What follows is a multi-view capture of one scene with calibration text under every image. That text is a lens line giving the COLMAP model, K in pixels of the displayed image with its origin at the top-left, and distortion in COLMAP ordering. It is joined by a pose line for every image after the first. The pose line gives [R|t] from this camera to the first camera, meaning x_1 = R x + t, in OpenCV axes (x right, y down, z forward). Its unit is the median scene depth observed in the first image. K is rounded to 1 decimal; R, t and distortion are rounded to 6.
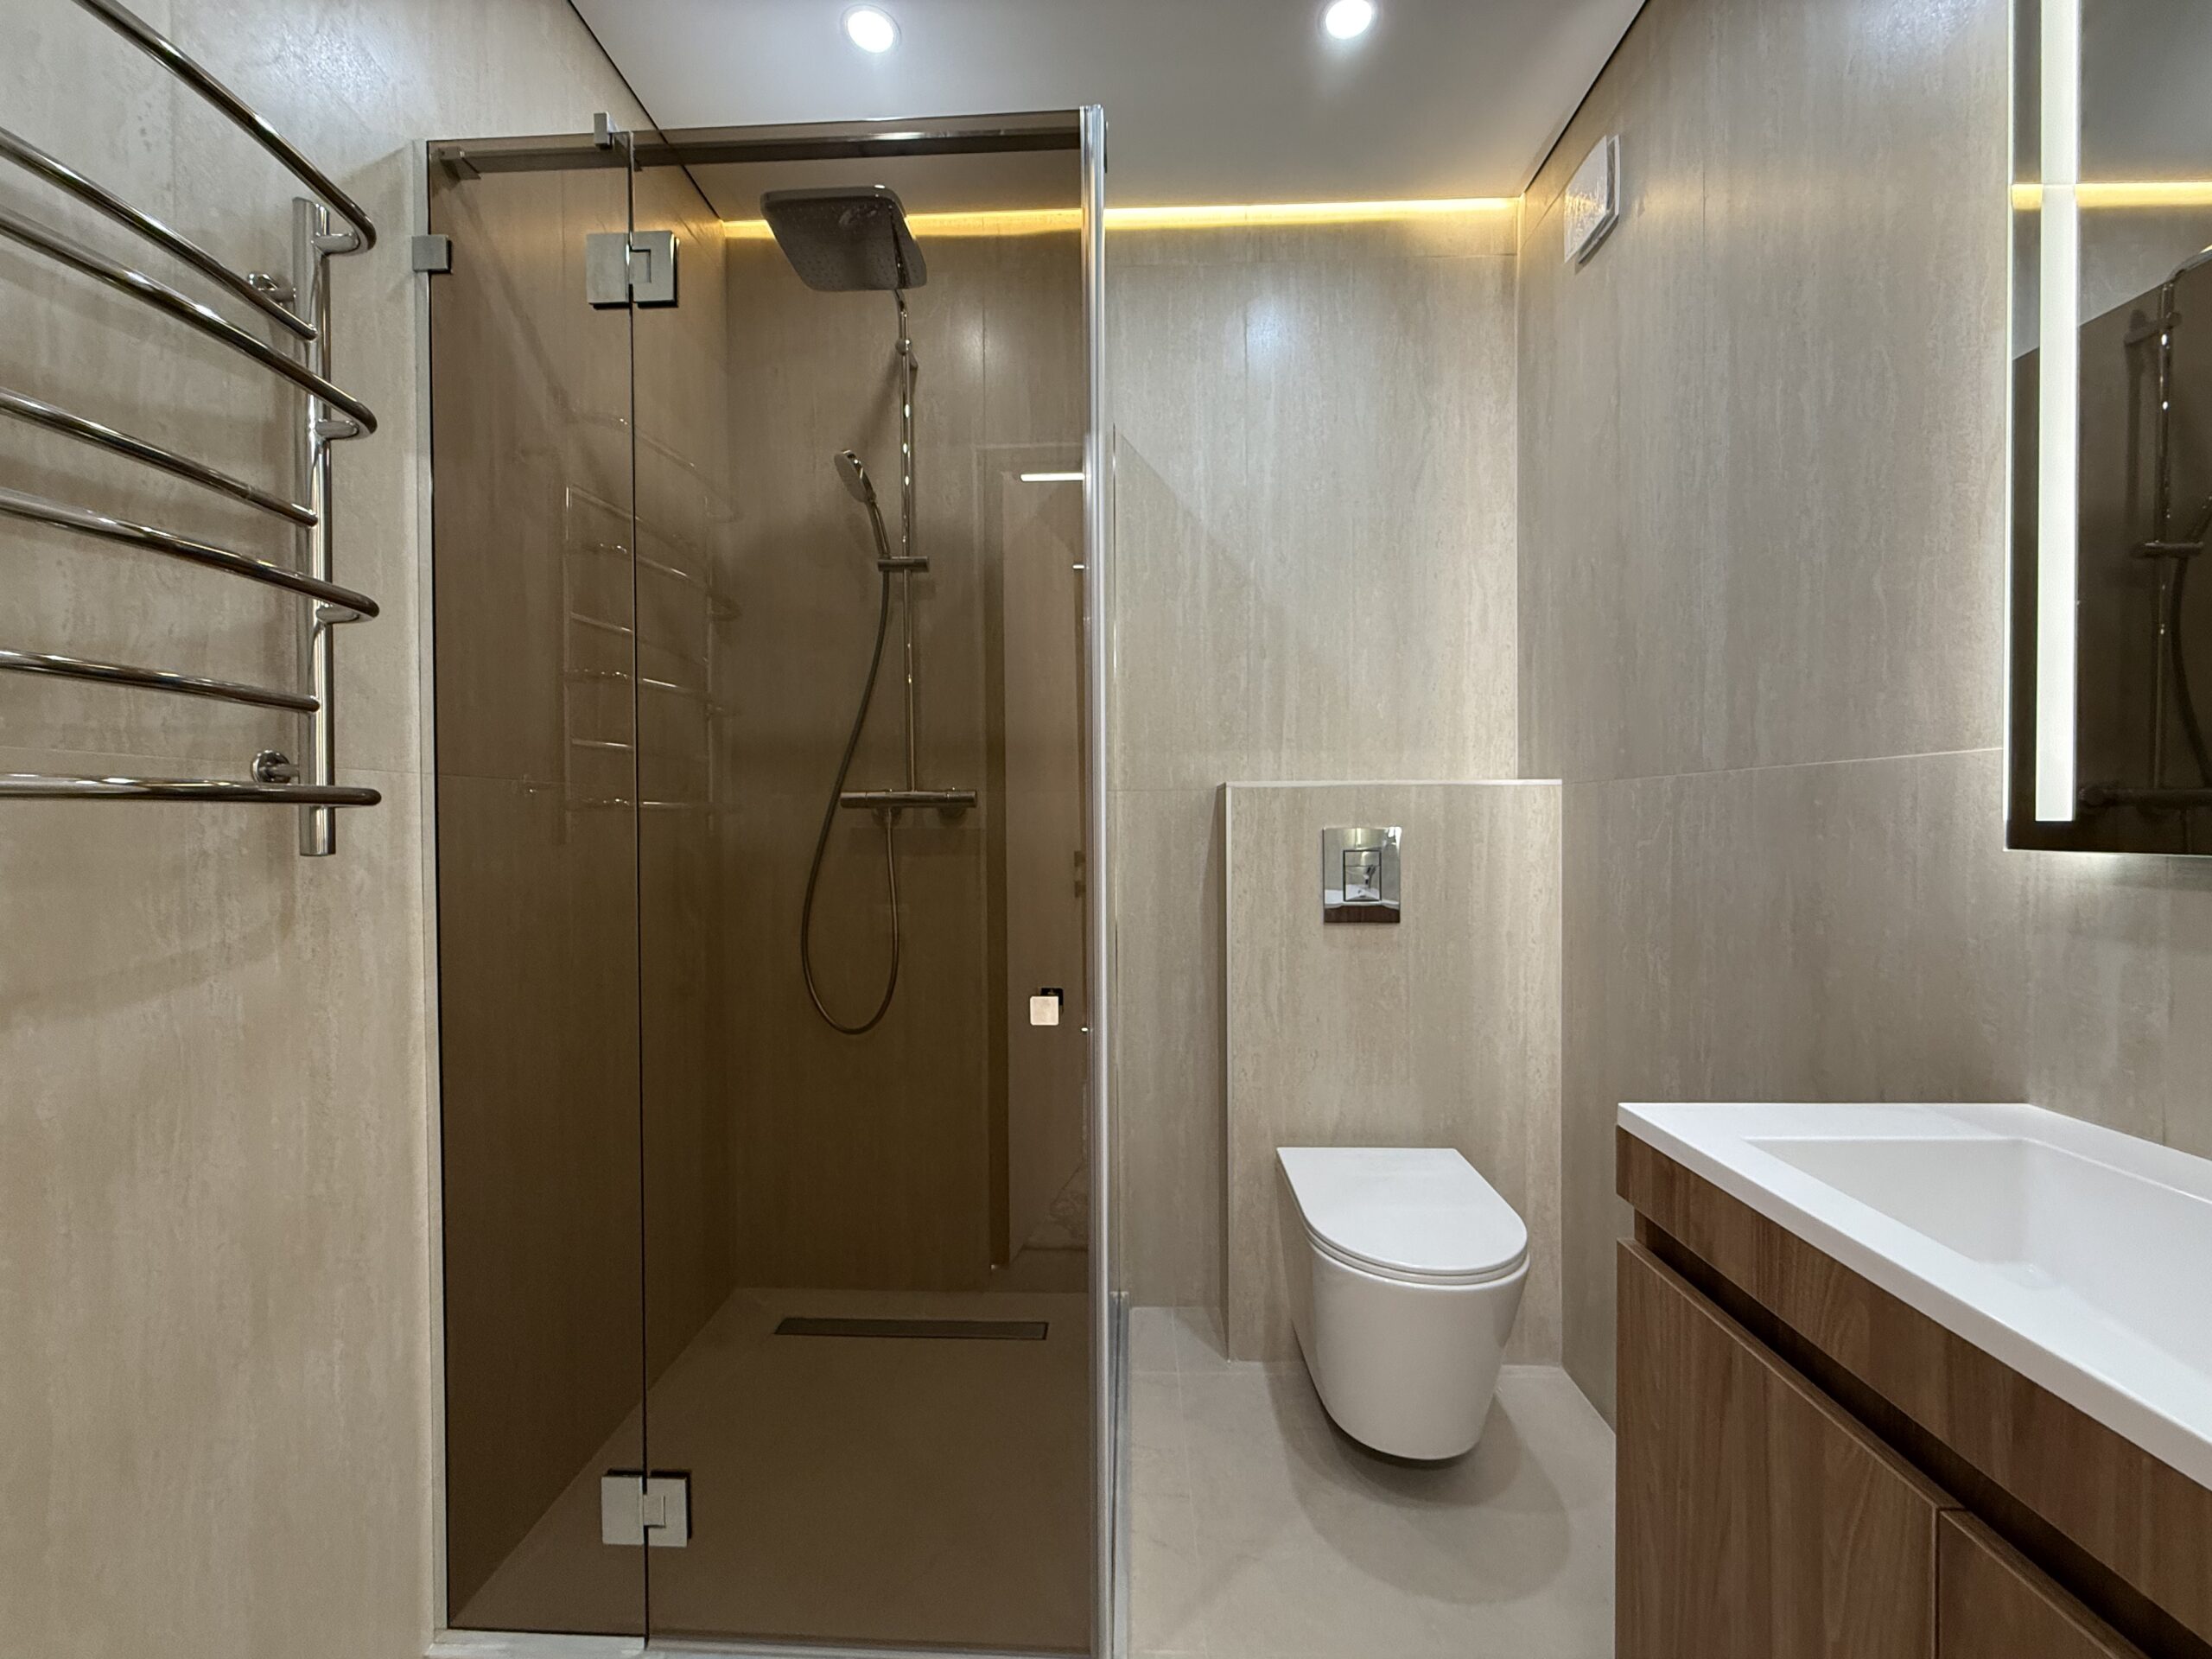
lens RADIAL K [[879.1, 0, 1098.7], [0, 879.1, 829.1], [0, 0, 1]] dist [-0.000569, -0.000068]
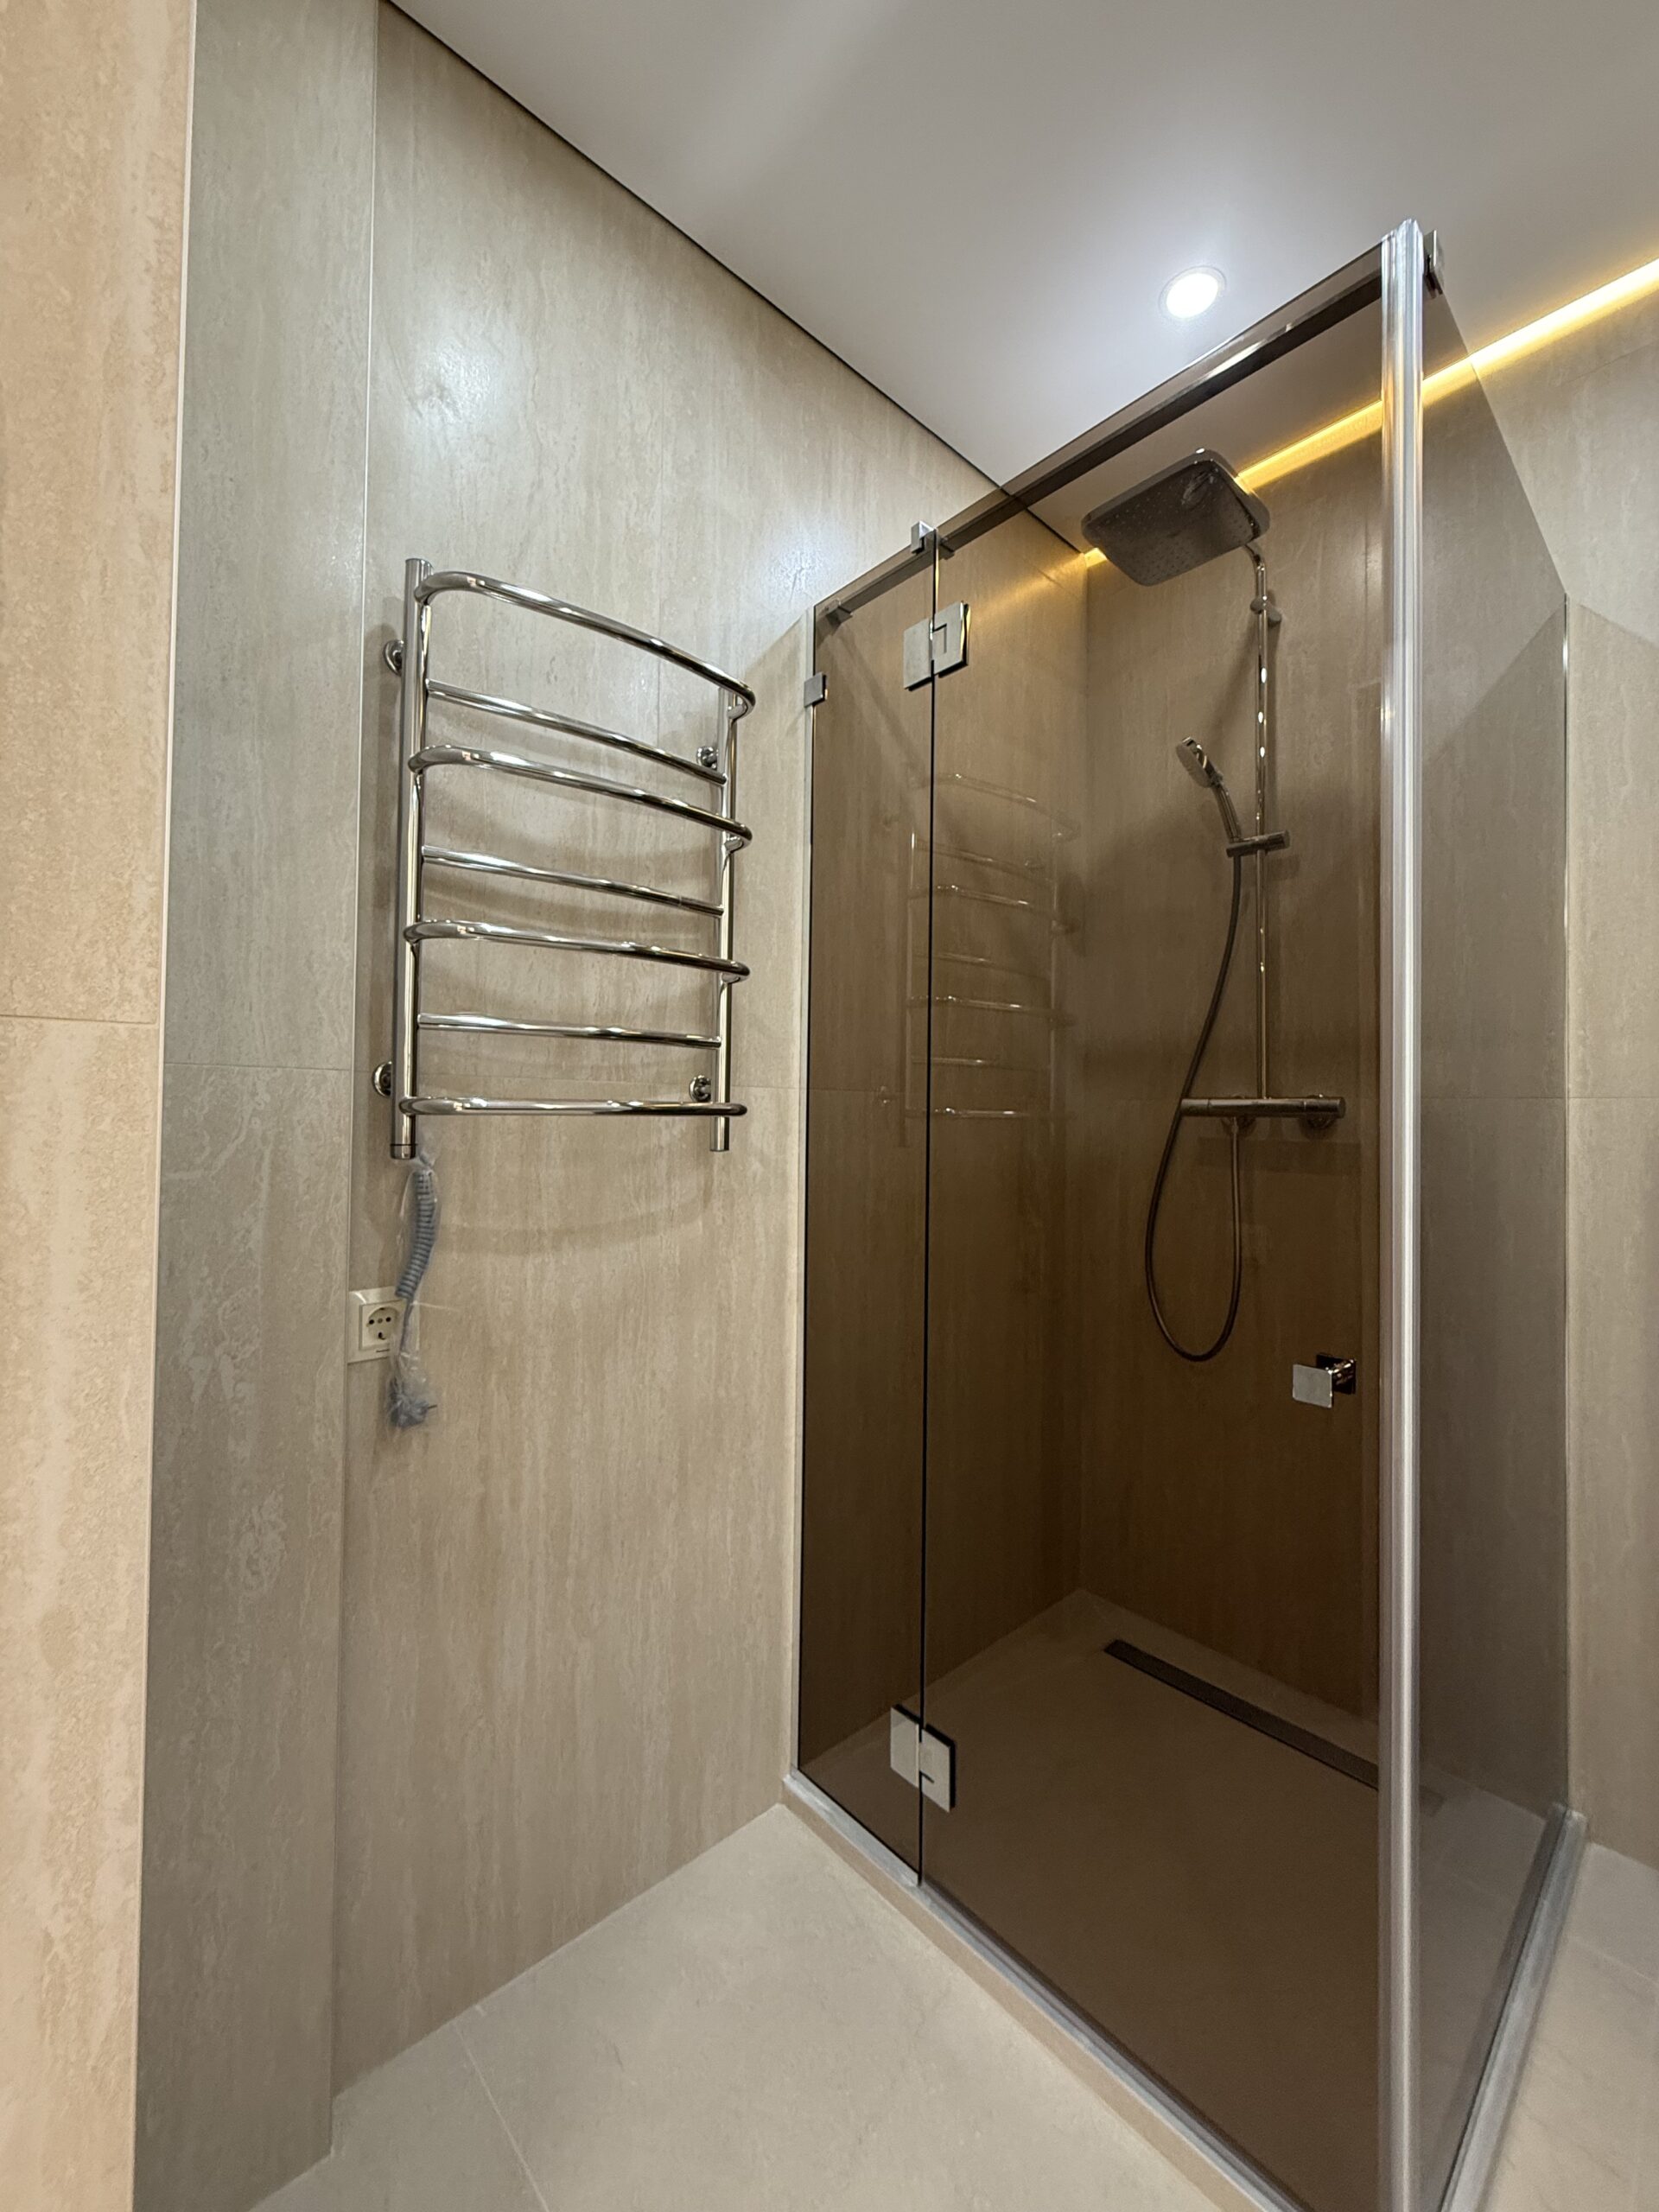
lens RADIAL K [[882.7, 0, 827.1], [0, 882.7, 1099.1], [0, 0, 1]] dist [-0.001300, 0.000092]
pose [[0.706550, 0.002966, -0.707657, 0.180920], [-0.024721, 0.999484, -0.020492, -0.023015], [0.707231, 0.031972, 0.706259, 0.110858]]
